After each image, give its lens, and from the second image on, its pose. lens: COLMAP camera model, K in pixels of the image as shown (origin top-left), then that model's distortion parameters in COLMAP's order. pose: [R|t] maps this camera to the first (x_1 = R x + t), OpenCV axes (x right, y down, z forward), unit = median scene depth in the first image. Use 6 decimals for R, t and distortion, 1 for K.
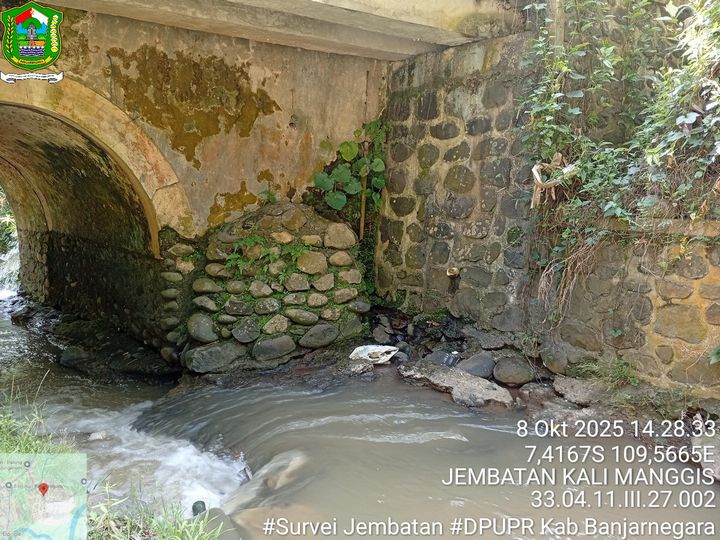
lens RADIAL K [[552.1, 0, 363.1], [0, 552.1, 270.6], [0, 0, 1]] dist [0.077375, -0.166836]
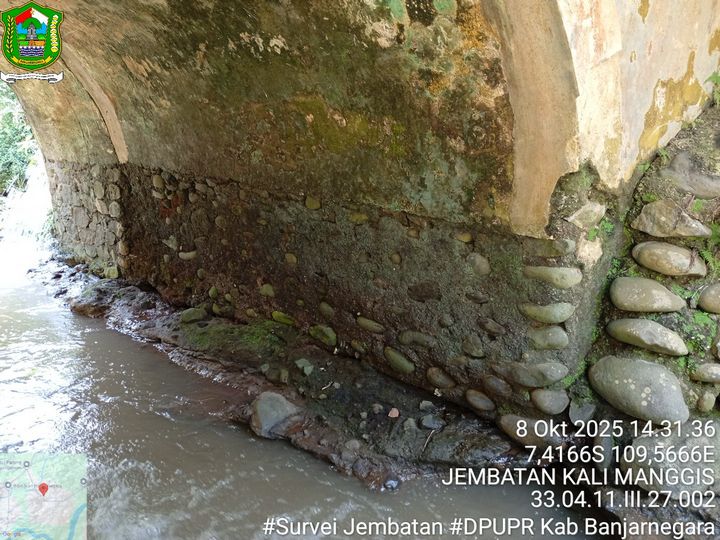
lens RADIAL K [[552.1, 0, 356.8], [0, 552.1, 271.4], [0, 0, 1]] dist [0.077375, -0.166836]
pose [[0.997929, -0.037573, 0.052209, -0.538405], [0.028807, 0.986774, 0.159519, -0.069730], [-0.057512, -0.157685, 0.985813, 0.581480]]
